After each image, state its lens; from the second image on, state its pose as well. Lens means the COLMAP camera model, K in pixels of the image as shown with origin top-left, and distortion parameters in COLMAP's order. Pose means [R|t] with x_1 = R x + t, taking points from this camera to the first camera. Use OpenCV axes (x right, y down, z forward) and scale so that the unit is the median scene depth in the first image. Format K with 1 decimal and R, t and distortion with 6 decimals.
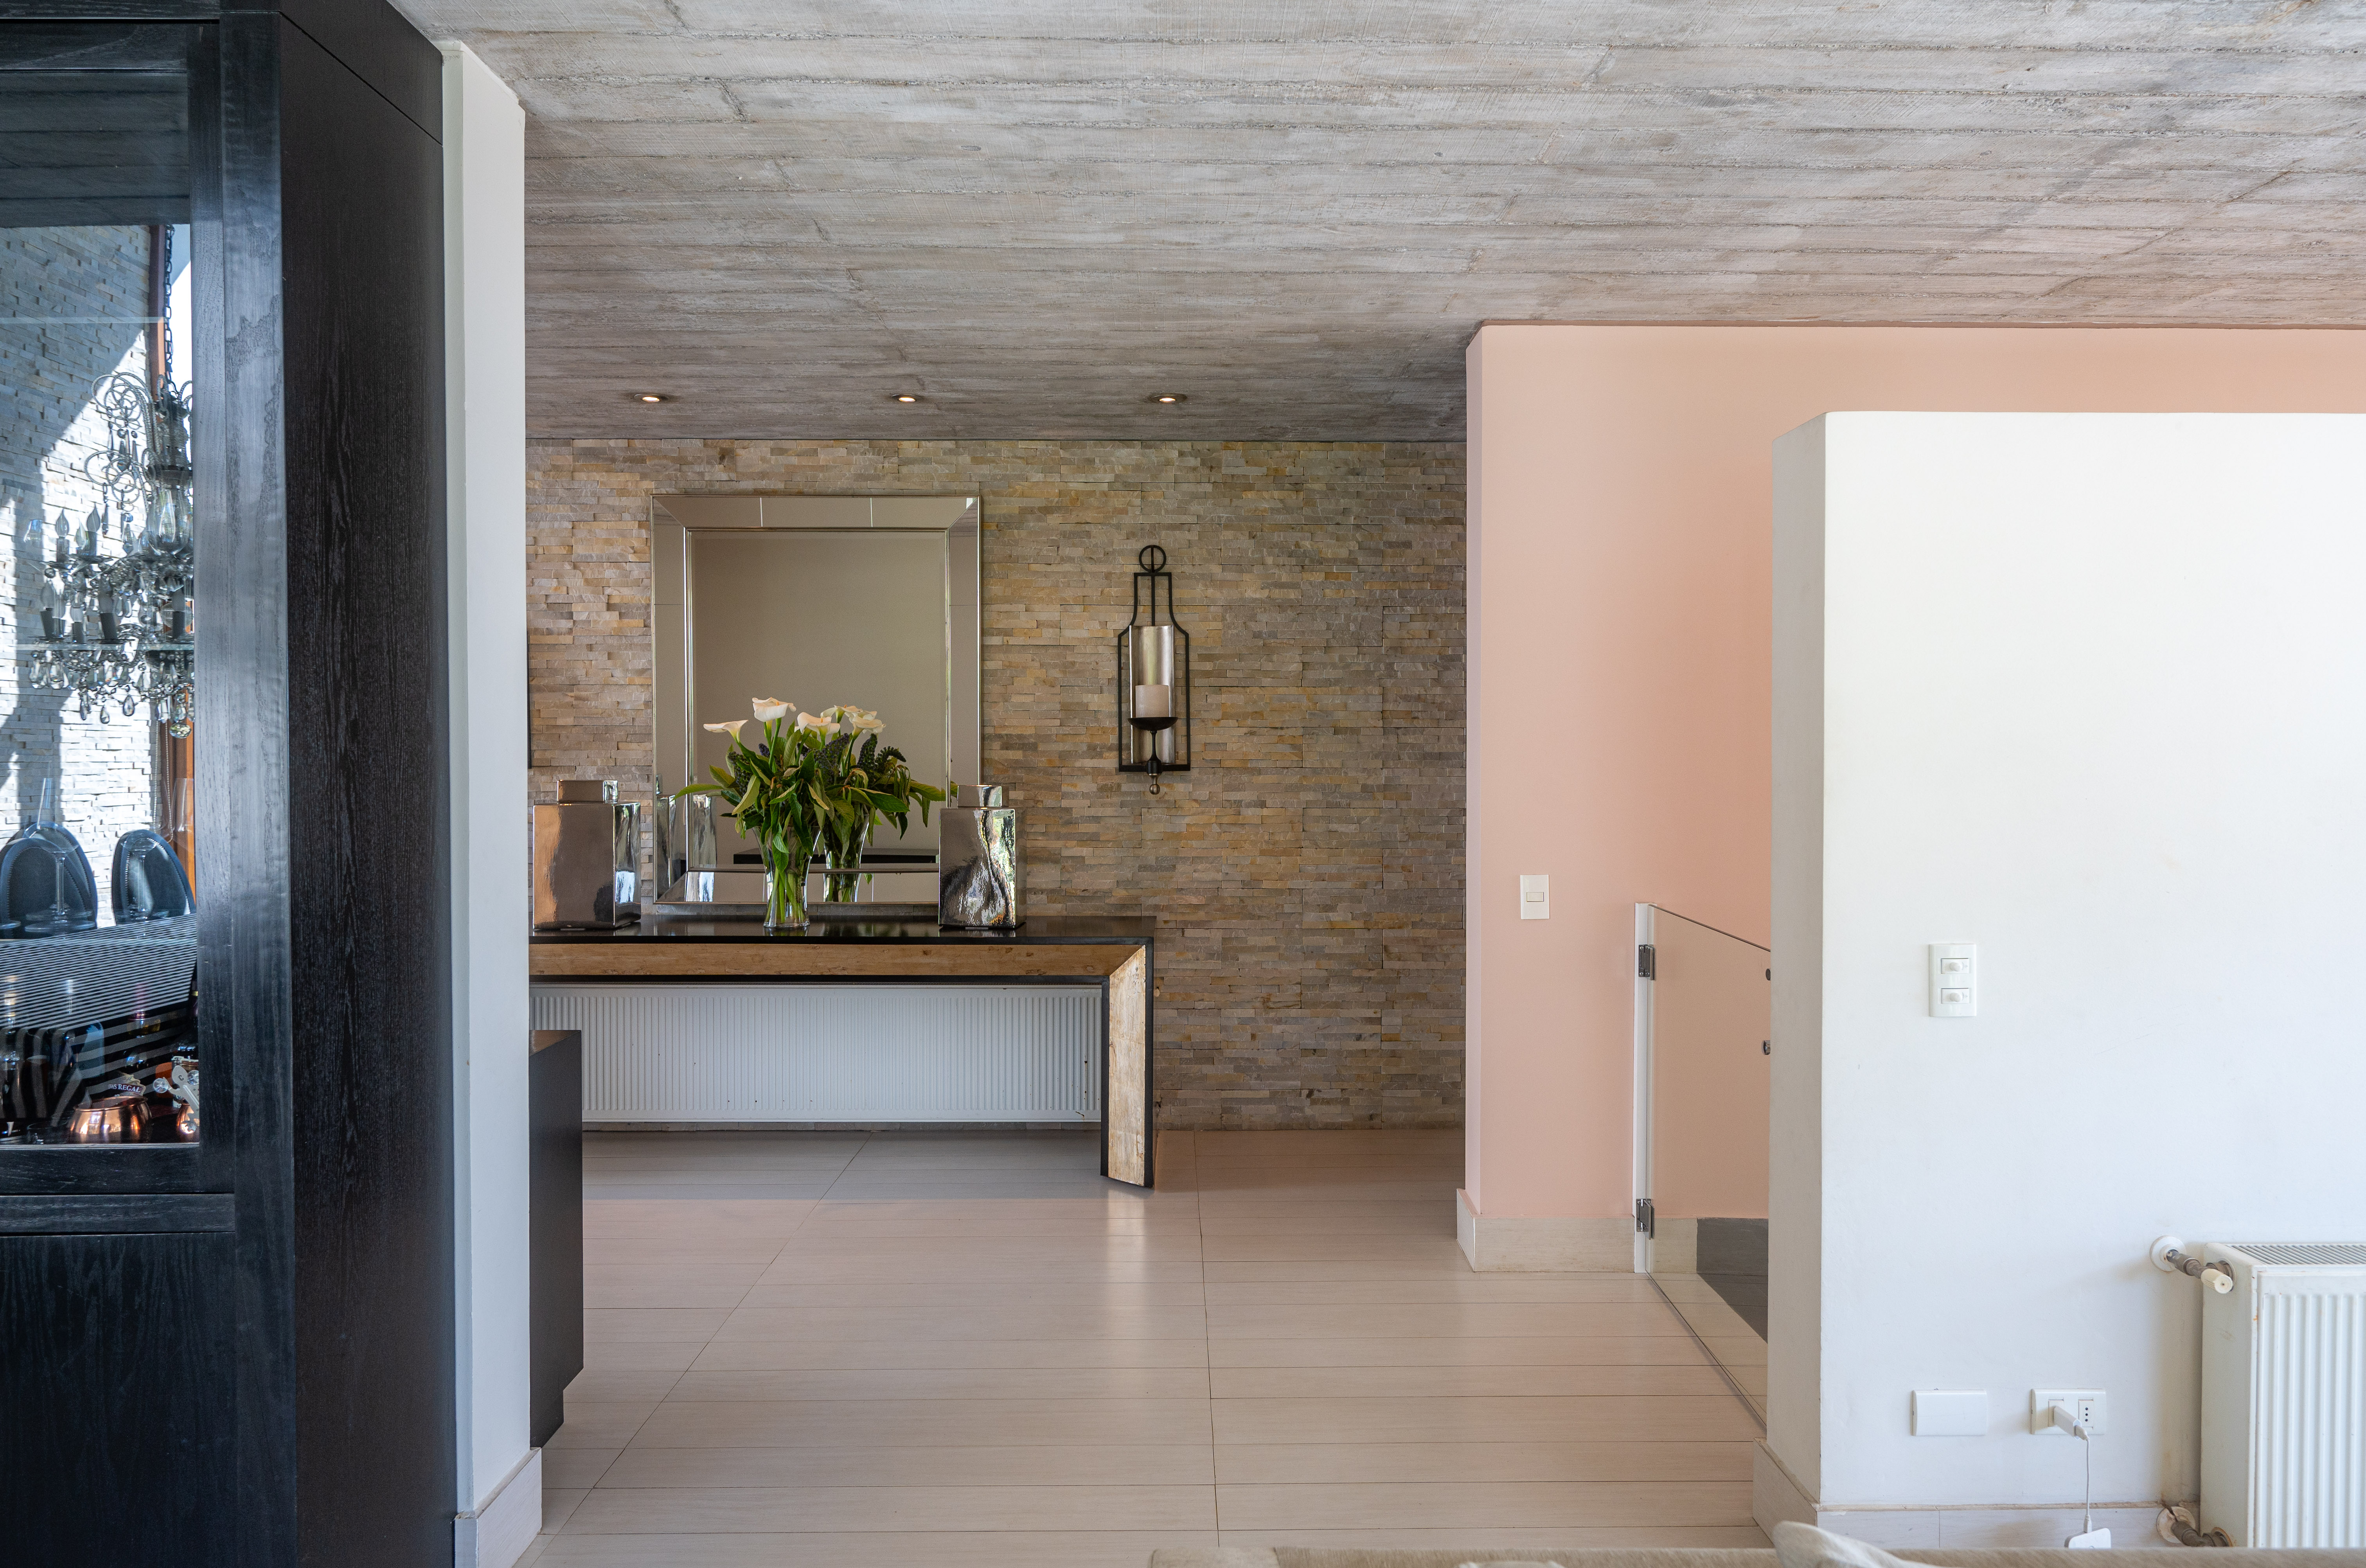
lens RADIAL K [[1372.2, 0, 1198.4], [0, 1372.2, 778.5], [0, 0, 1]] dist [-0.025080, -0.000541]
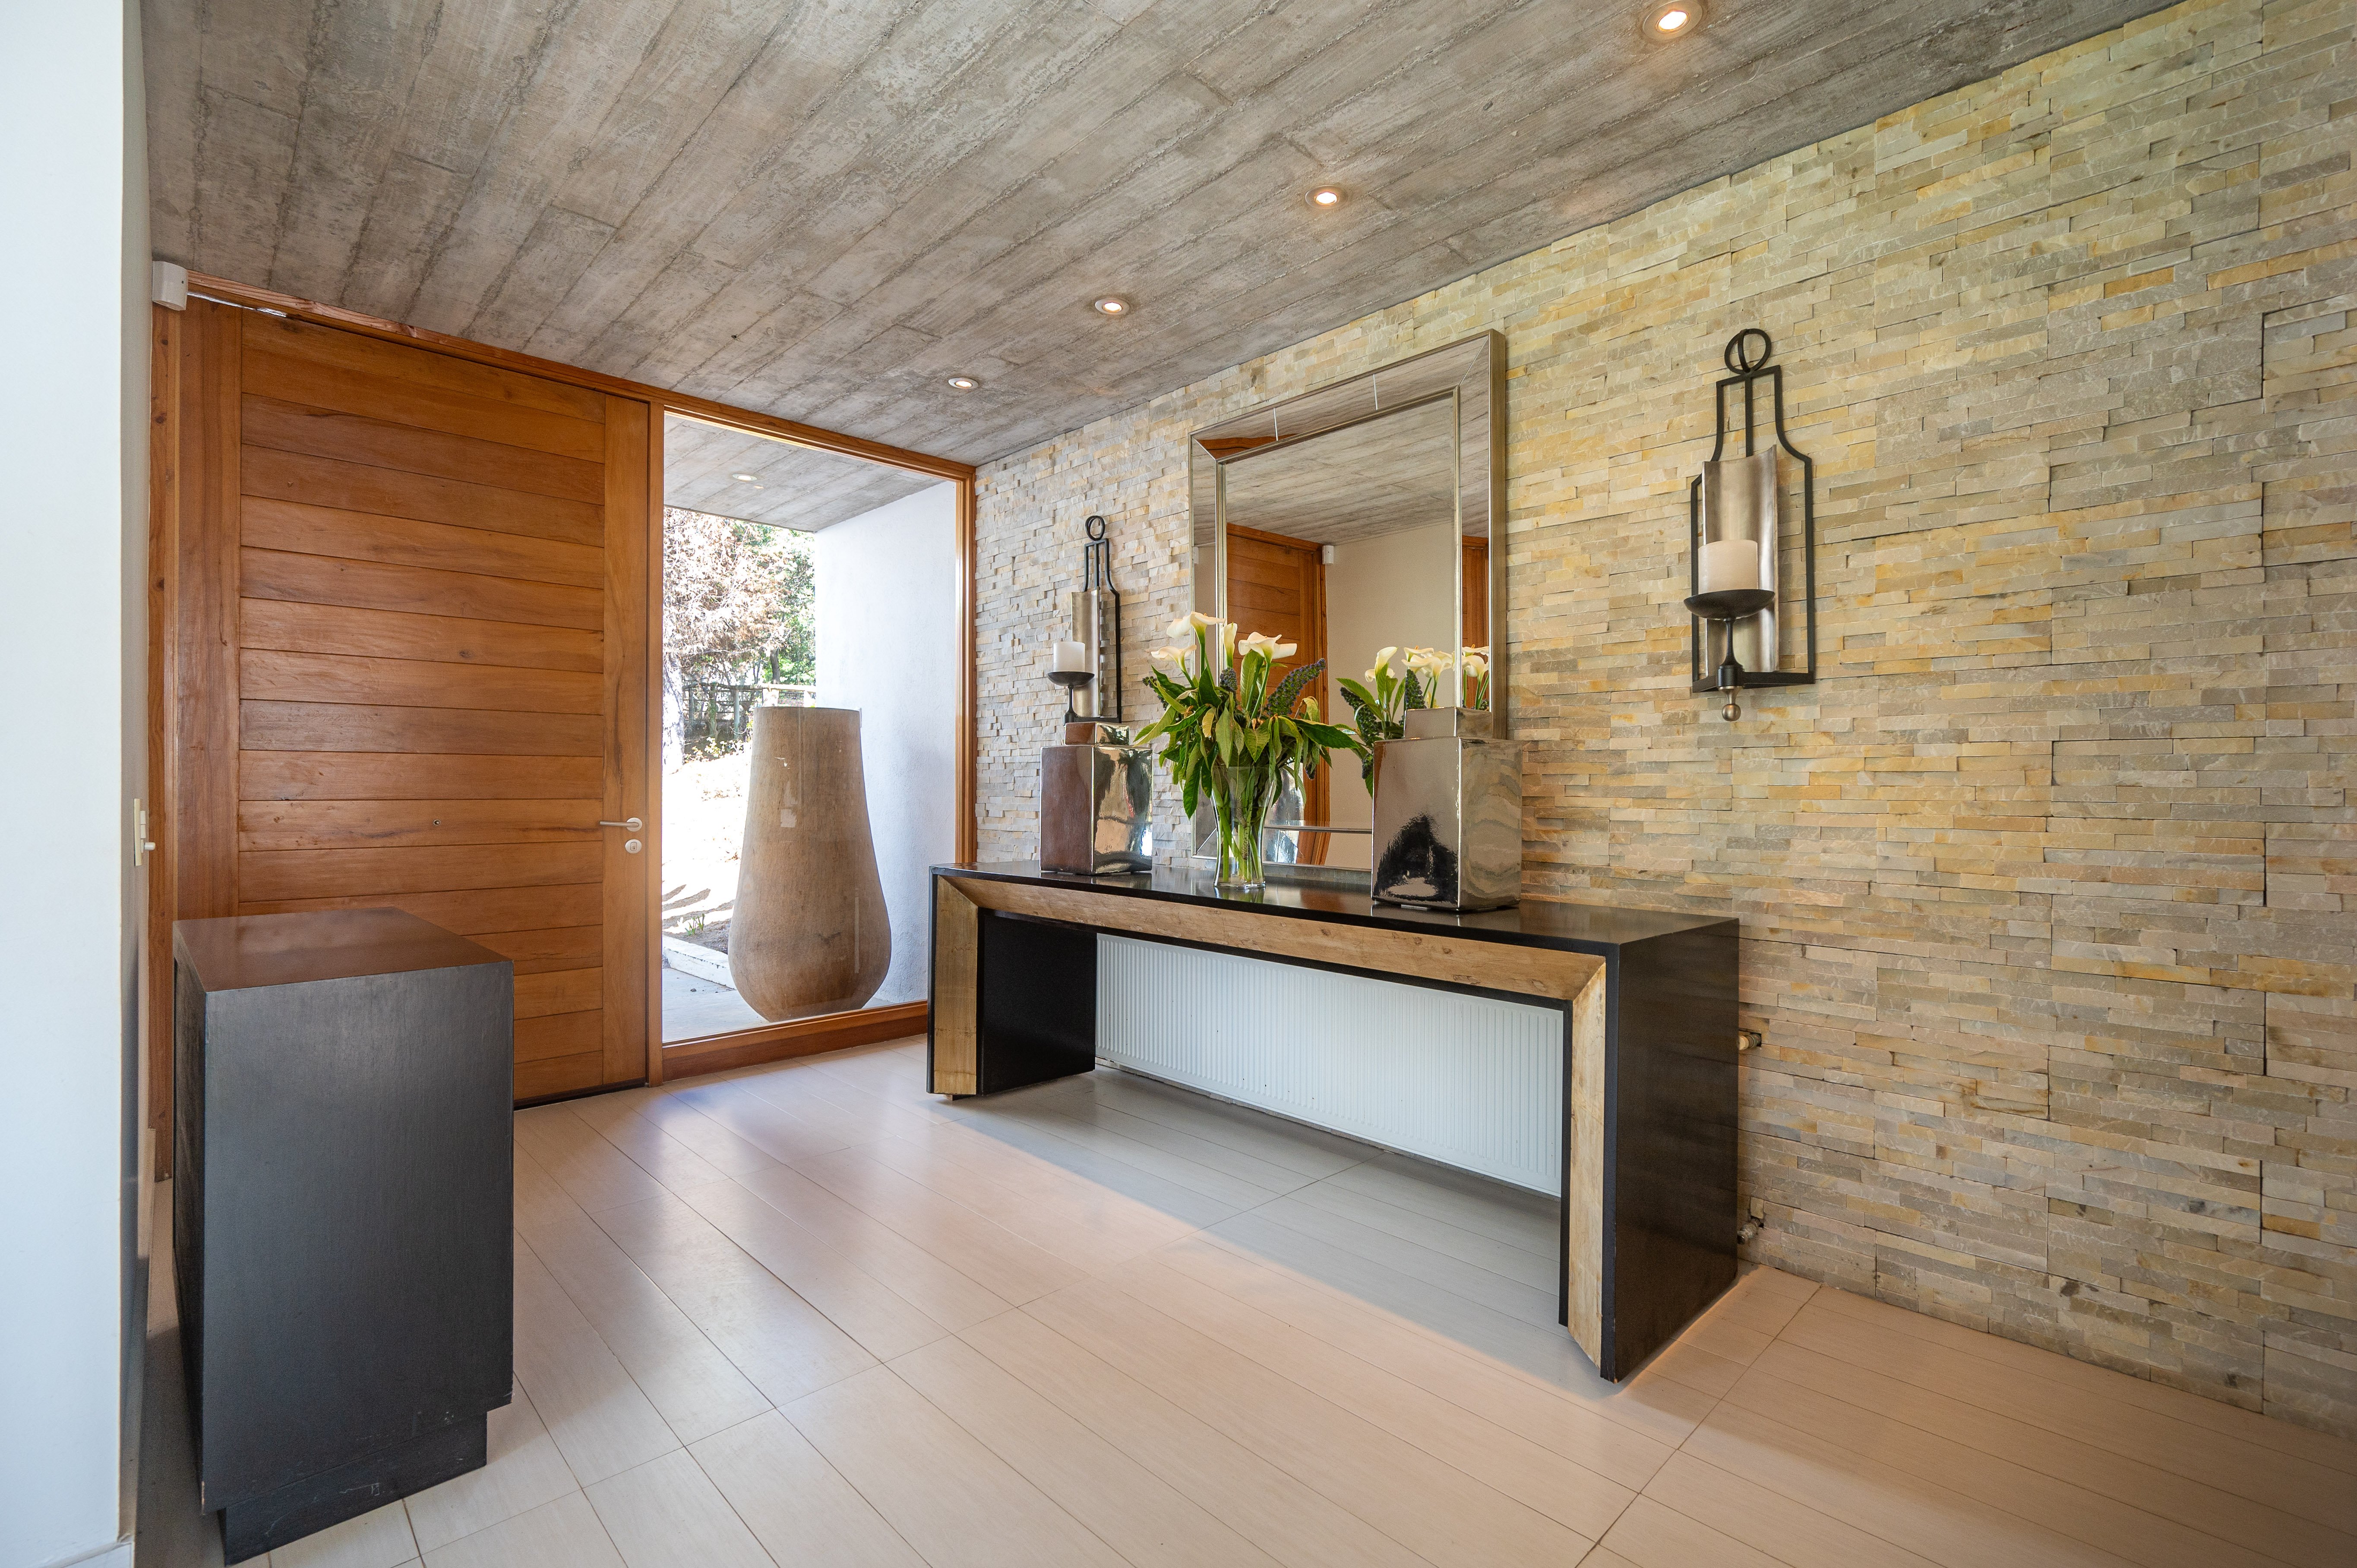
lens RADIAL K [[1058.9, 0, 1196.5], [0, 1058.9, 781.5], [0, 0, 1]] dist [-0.003173, -0.001060]
pose [[0.698952, 0.001434, -0.715167, 0.136882], [-0.015549, 0.999792, -0.013192, 0.047702], [0.714999, 0.020341, 0.698829, 0.479349]]
